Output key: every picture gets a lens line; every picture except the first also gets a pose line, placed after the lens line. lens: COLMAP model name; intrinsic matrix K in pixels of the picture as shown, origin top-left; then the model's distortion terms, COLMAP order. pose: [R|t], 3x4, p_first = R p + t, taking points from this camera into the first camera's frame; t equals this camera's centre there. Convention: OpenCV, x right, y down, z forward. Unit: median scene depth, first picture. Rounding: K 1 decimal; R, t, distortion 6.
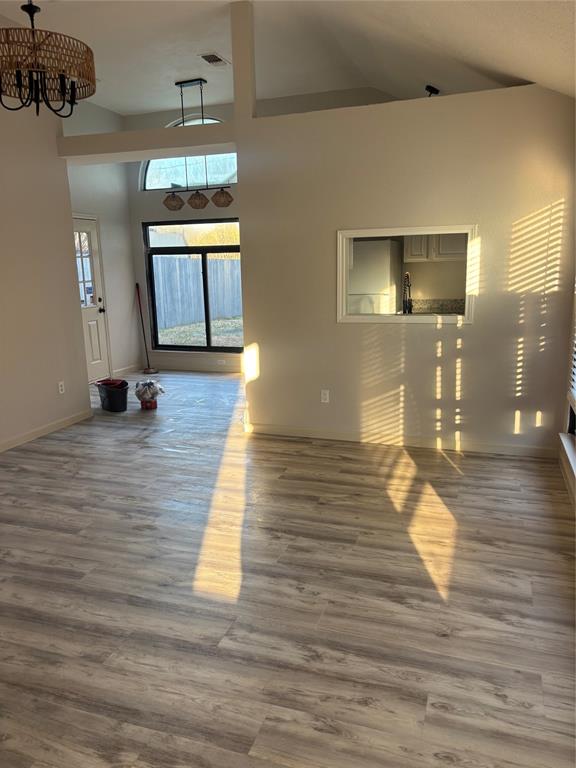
lens RADIAL K [[569.8, 0, 288.8], [0, 569.8, 379.2], [0, 0, 1]] dist [0.008729, 0.001755]
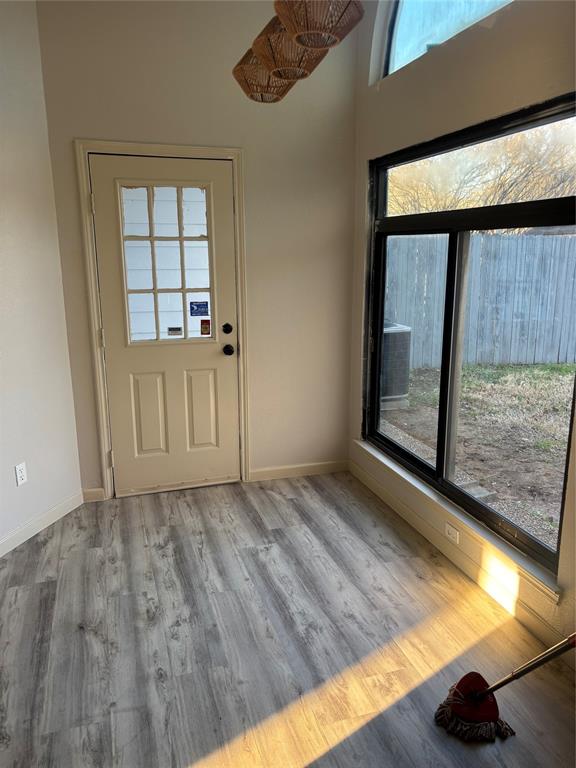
lens RADIAL K [[569.8, 0, 283.0], [0, 569.8, 380.7], [0, 0, 1]] dist [0.008729, 0.001755]
pose [[0.600931, 0.201208, -0.773562, 0.077927], [-0.175402, 0.977403, 0.117970, -0.154136], [0.779818, 0.064792, 0.622644, 0.704993]]
